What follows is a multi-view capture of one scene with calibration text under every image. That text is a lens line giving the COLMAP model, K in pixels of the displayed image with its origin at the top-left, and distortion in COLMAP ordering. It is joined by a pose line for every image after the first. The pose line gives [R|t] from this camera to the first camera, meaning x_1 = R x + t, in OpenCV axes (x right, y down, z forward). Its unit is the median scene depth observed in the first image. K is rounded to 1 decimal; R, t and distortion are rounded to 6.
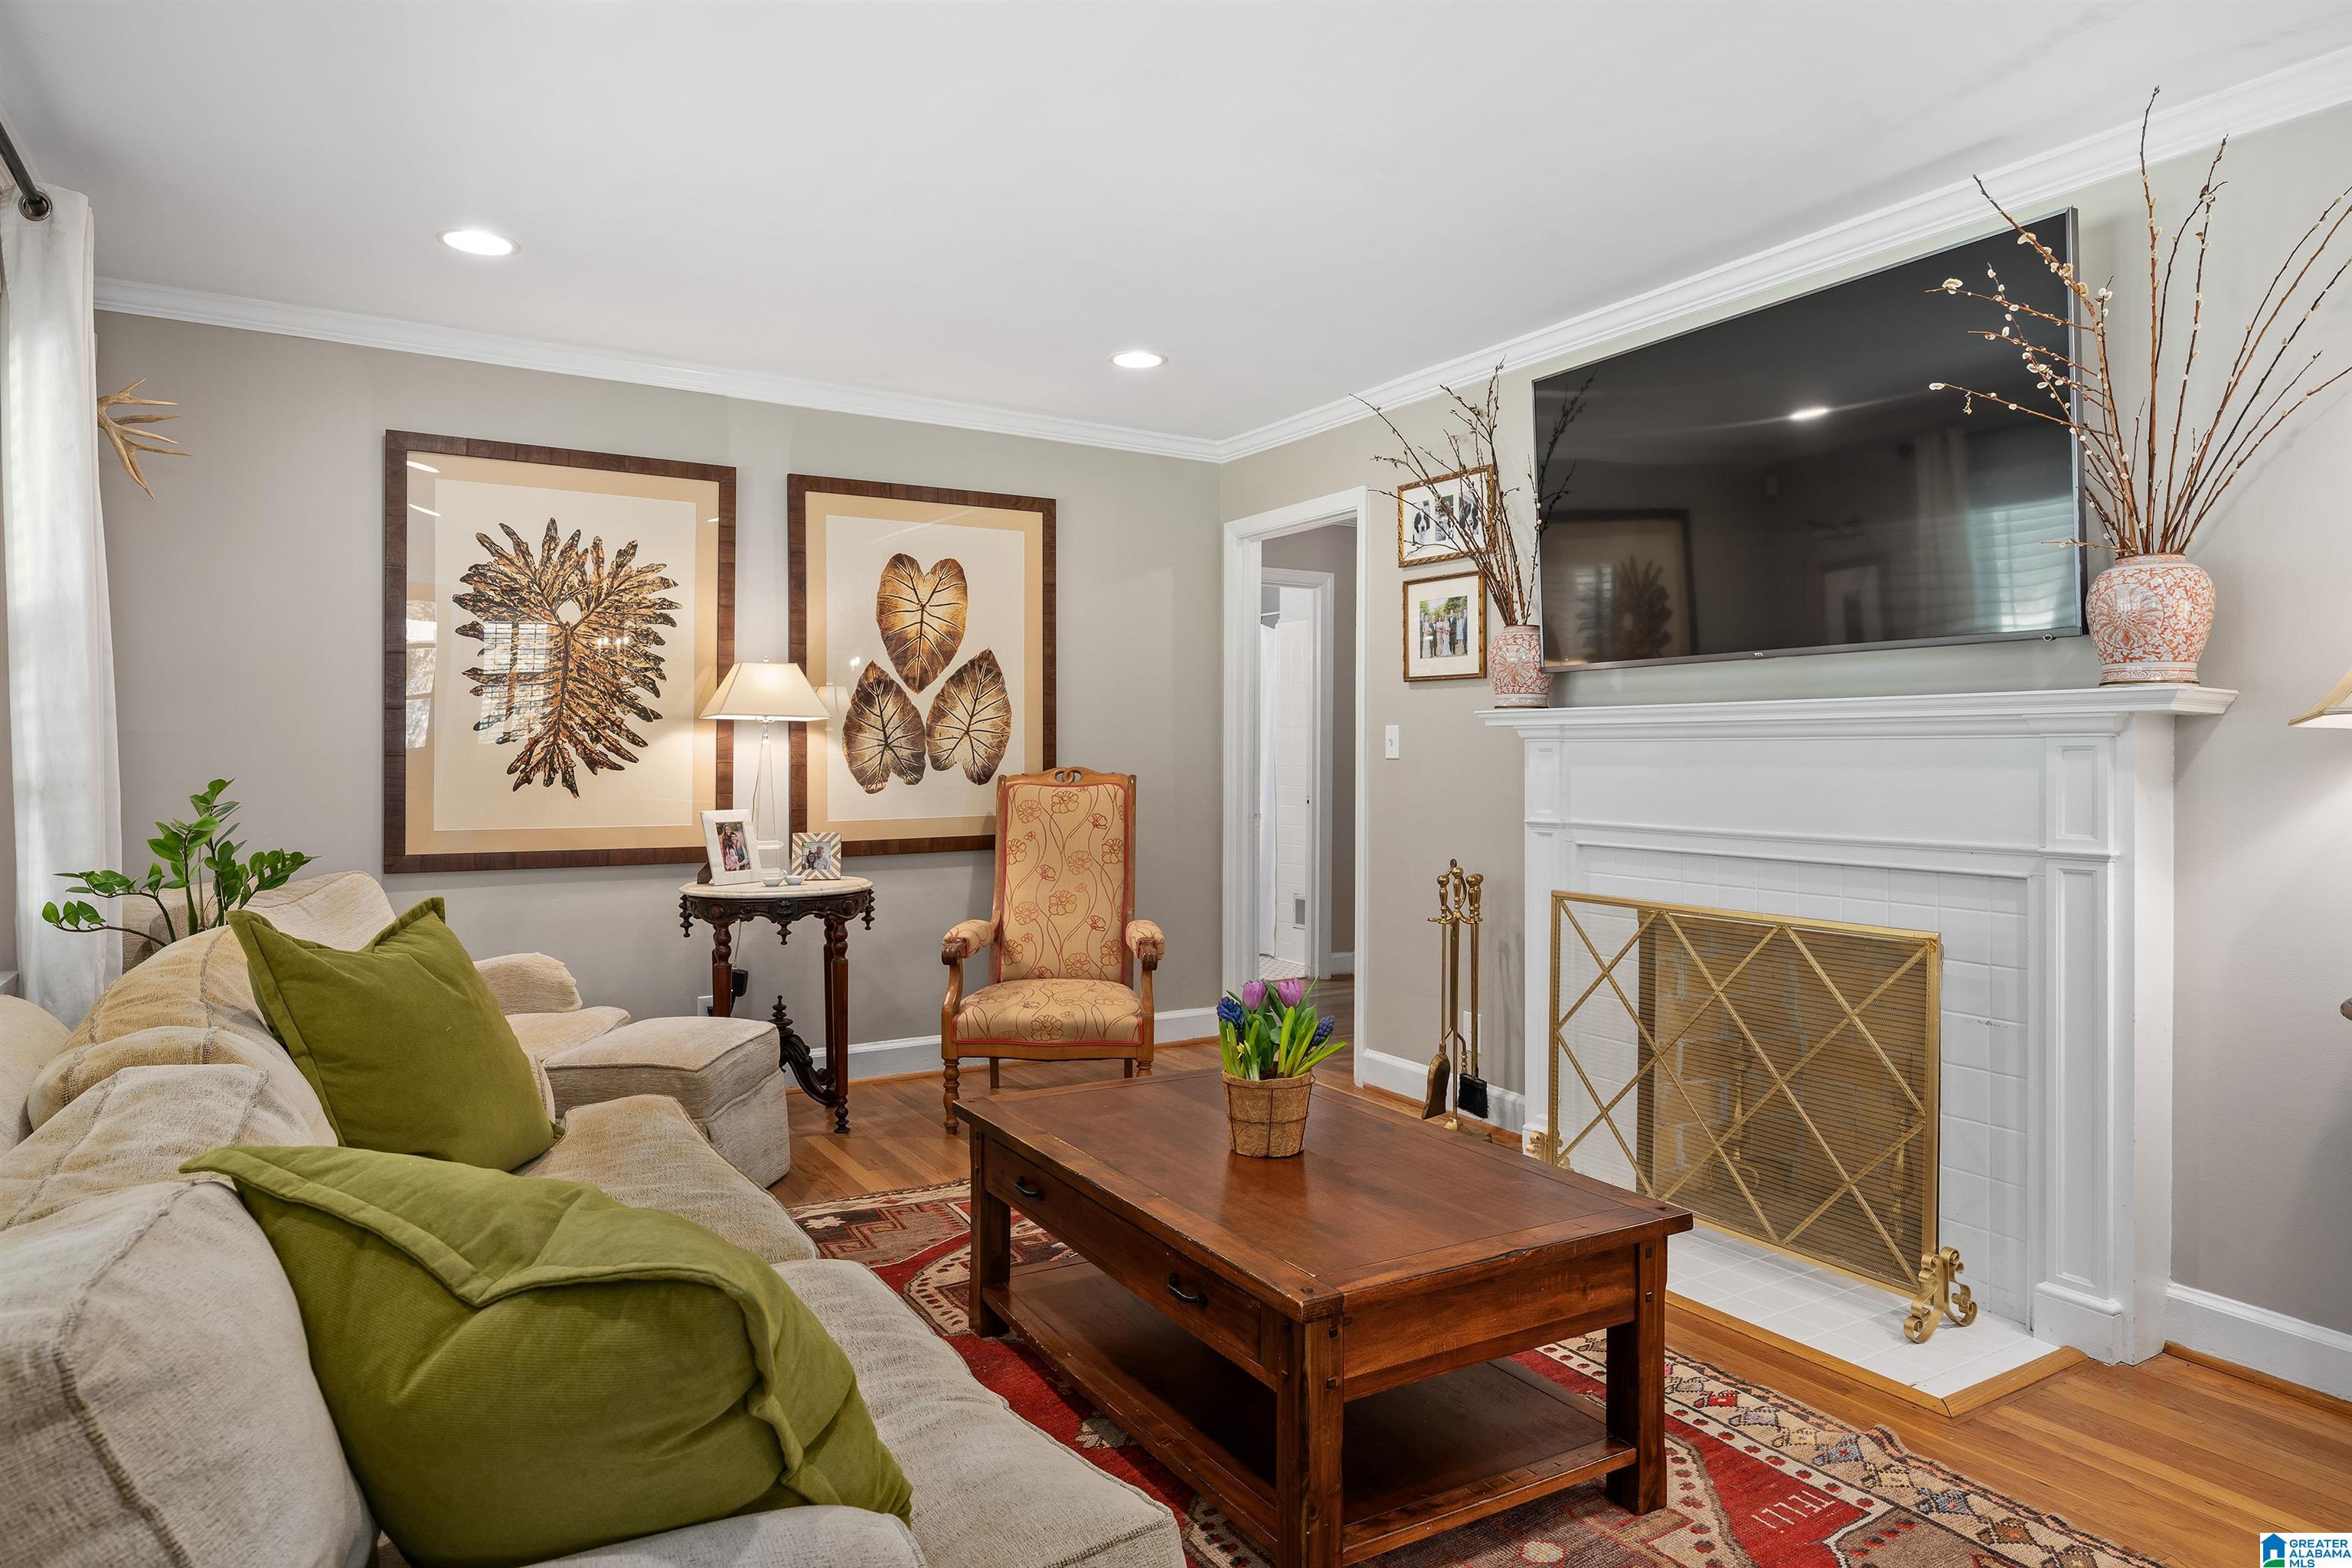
lens RADIAL K [[1406.0, 0, 1179.3], [0, 1406.0, 770.3], [0, 0, 1]] dist [0.000000, -0.004564]
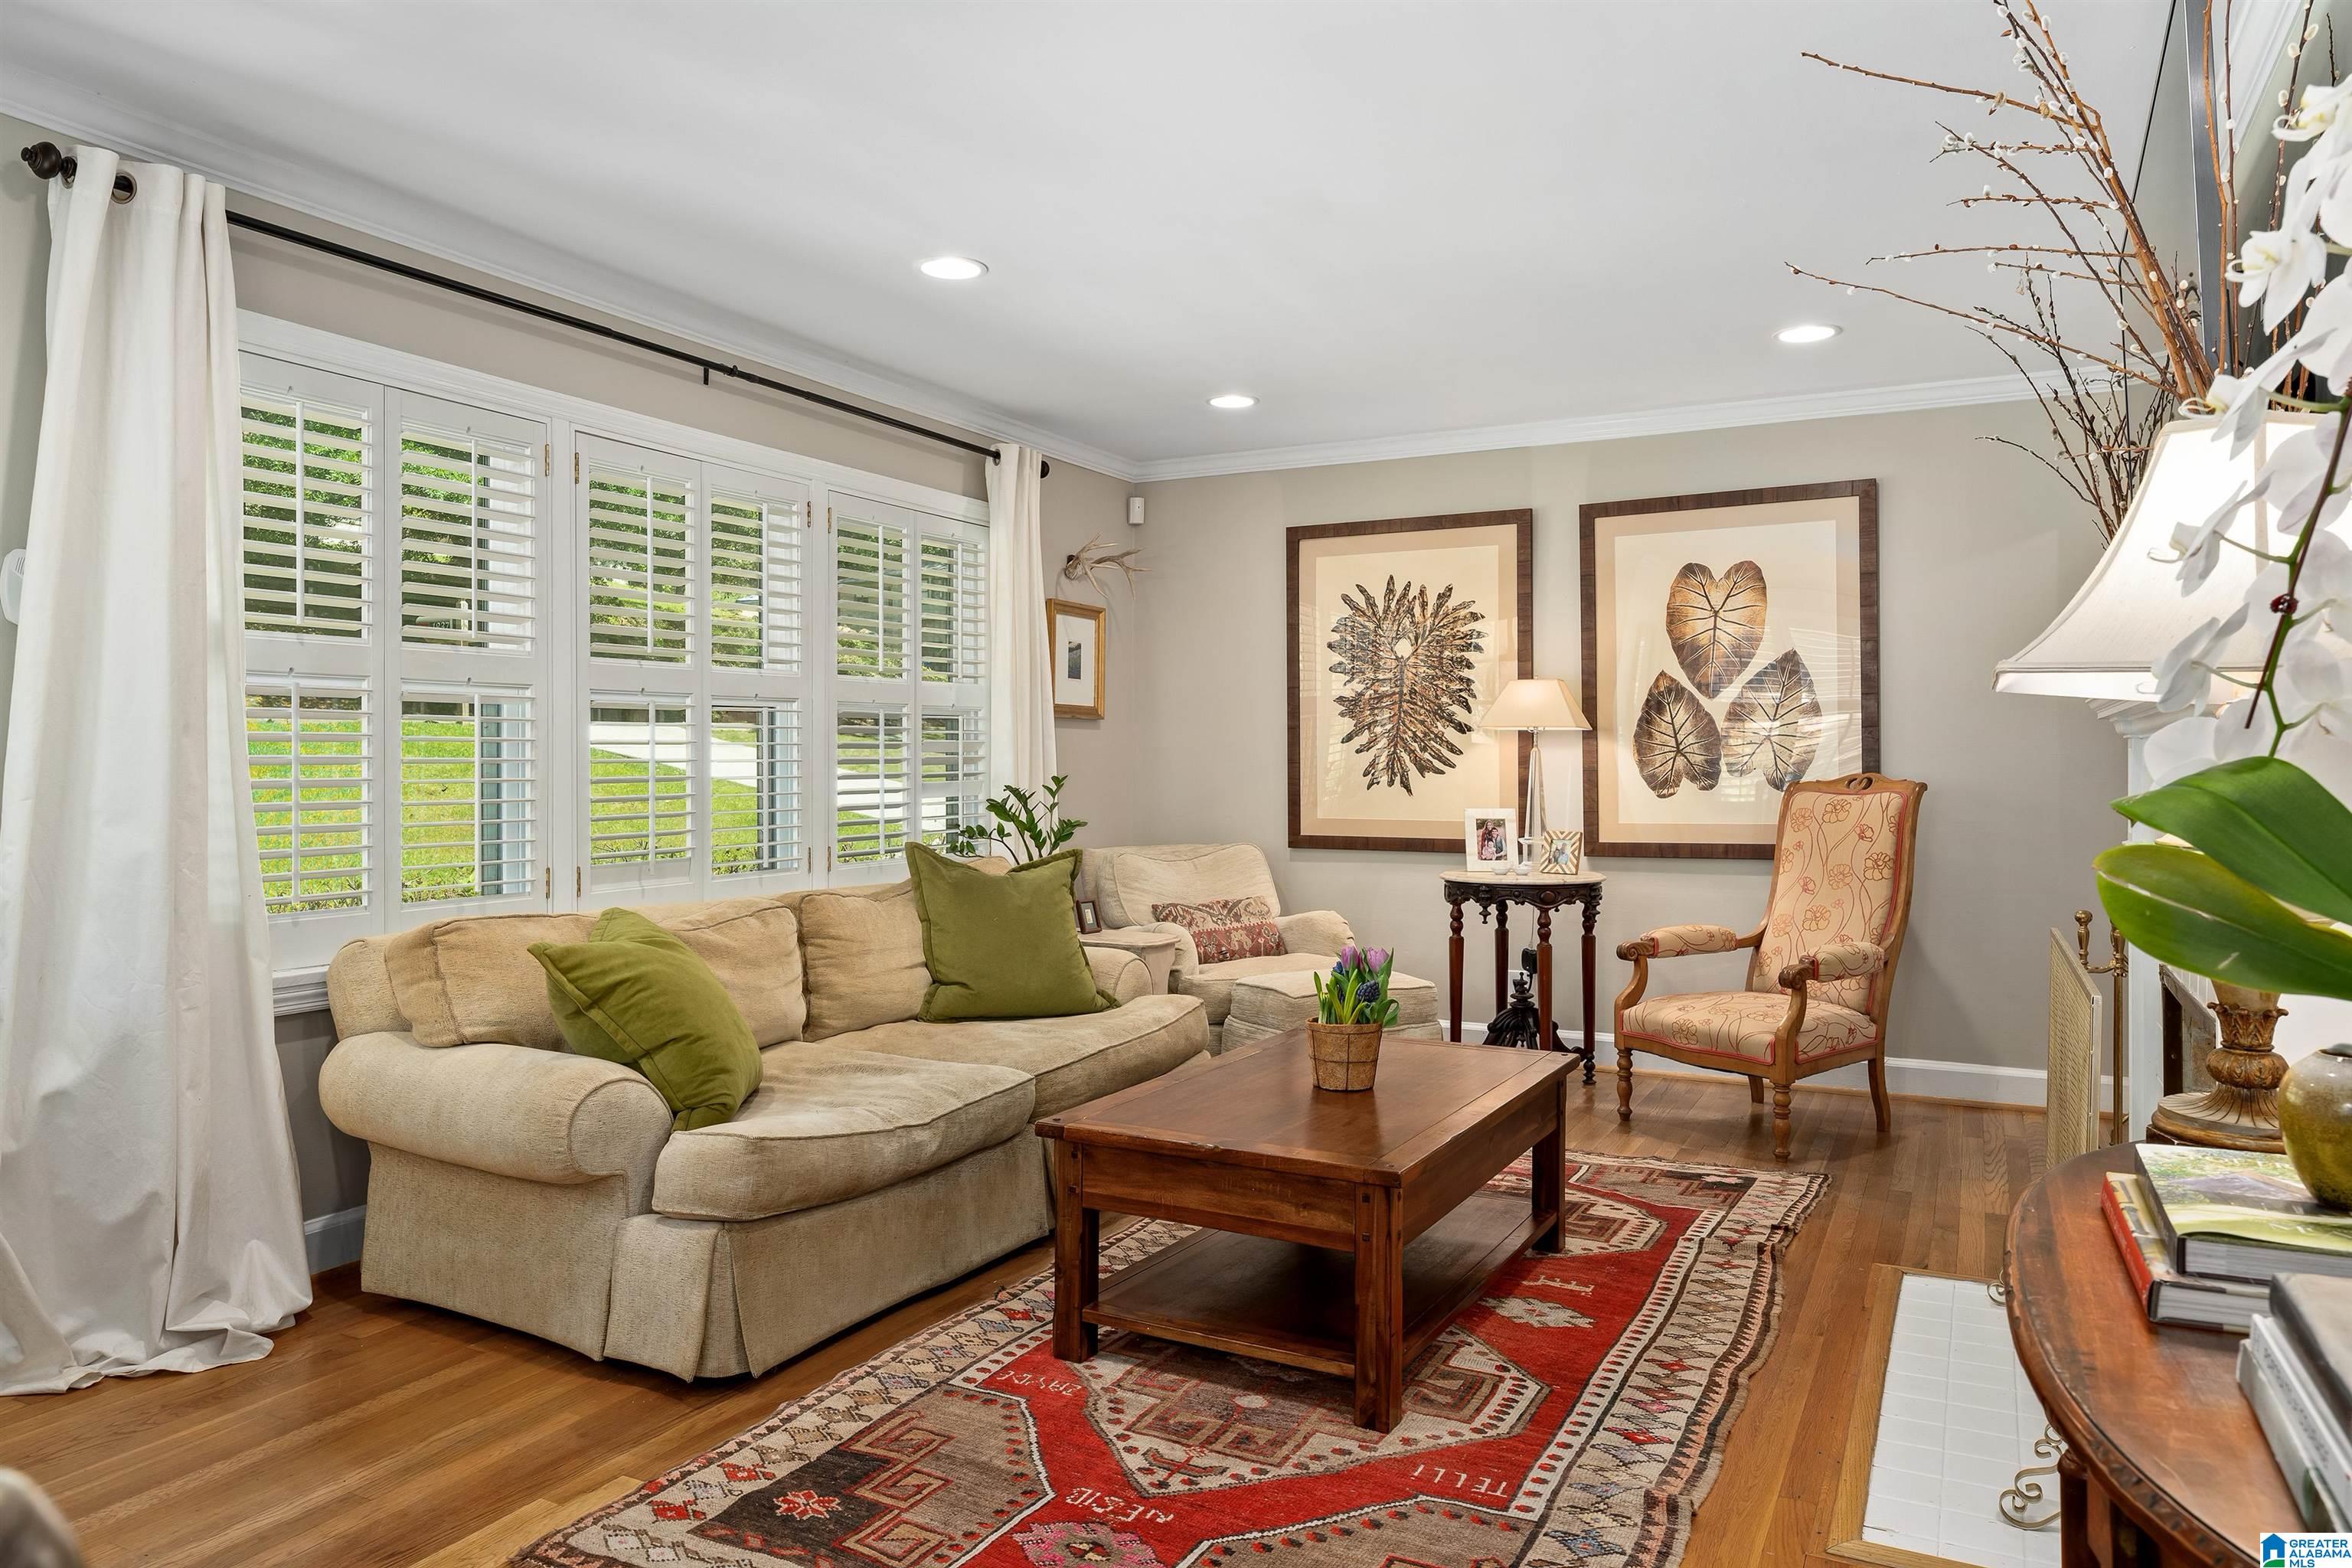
lens RADIAL K [[1566.3, 0, 1196.2], [0, 1566.3, 785.6], [0, 0, 1]] dist [0.052995, 0.000342]
pose [[0.531079, 0.011426, -0.847245, 0.635147], [-0.005460, 0.999934, 0.010063, -0.002587], [0.847305, -0.000719, 0.531107, 0.095767]]
